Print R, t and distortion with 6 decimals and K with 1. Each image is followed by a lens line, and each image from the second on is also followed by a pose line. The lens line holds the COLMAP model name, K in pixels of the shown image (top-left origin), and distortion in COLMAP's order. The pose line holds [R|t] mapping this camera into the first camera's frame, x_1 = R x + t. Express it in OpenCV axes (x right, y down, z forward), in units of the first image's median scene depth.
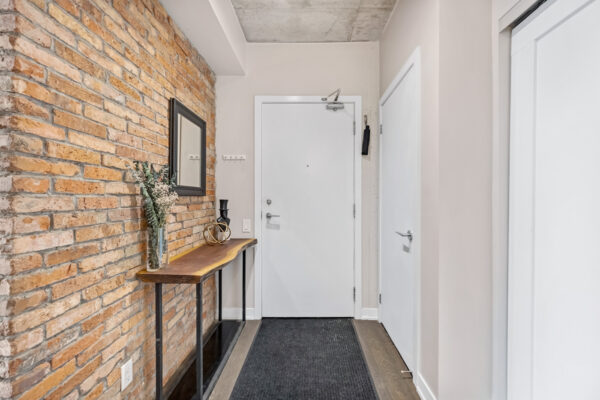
lens RADIAL K [[251.0, 0, 300.8], [0, 251.0, 198.2], [0, 0, 1]] dist [-0.011698, 0.000206]
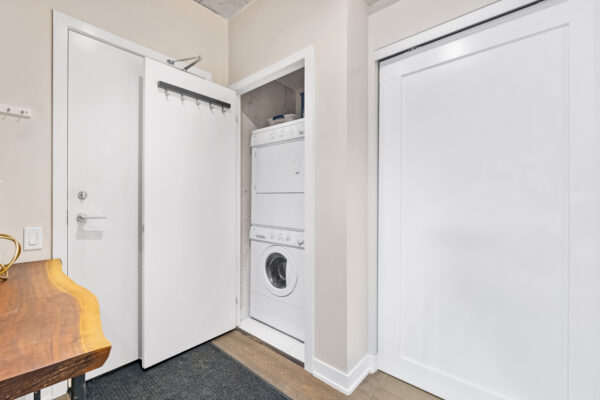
lens RADIAL K [[261.4, 0, 256.5], [0, 261.4, 200.9], [0, 0, 1]] dist [-0.001474, -0.000113]
pose [[0.697341, -0.001976, 0.716737, -0.405870], [-0.004265, 0.999967, 0.006907, 0.030274], [-0.716727, -0.007873, 0.697310, 0.350229]]
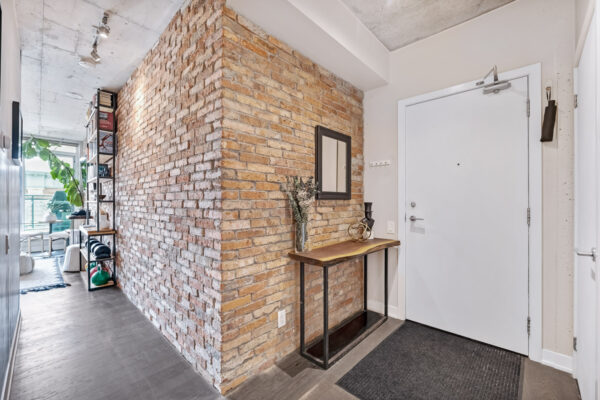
lens RADIAL K [[245.0, 0, 301.2], [0, 245.0, 202.1], [0, 0, 1]] dist [-0.001970, -0.000198]
pose [[0.747604, -0.001732, -0.664143, 0.261482], [0.004744, 0.999985, 0.002732, -0.000466], [0.664128, -0.005193, 0.747601, -0.020715]]
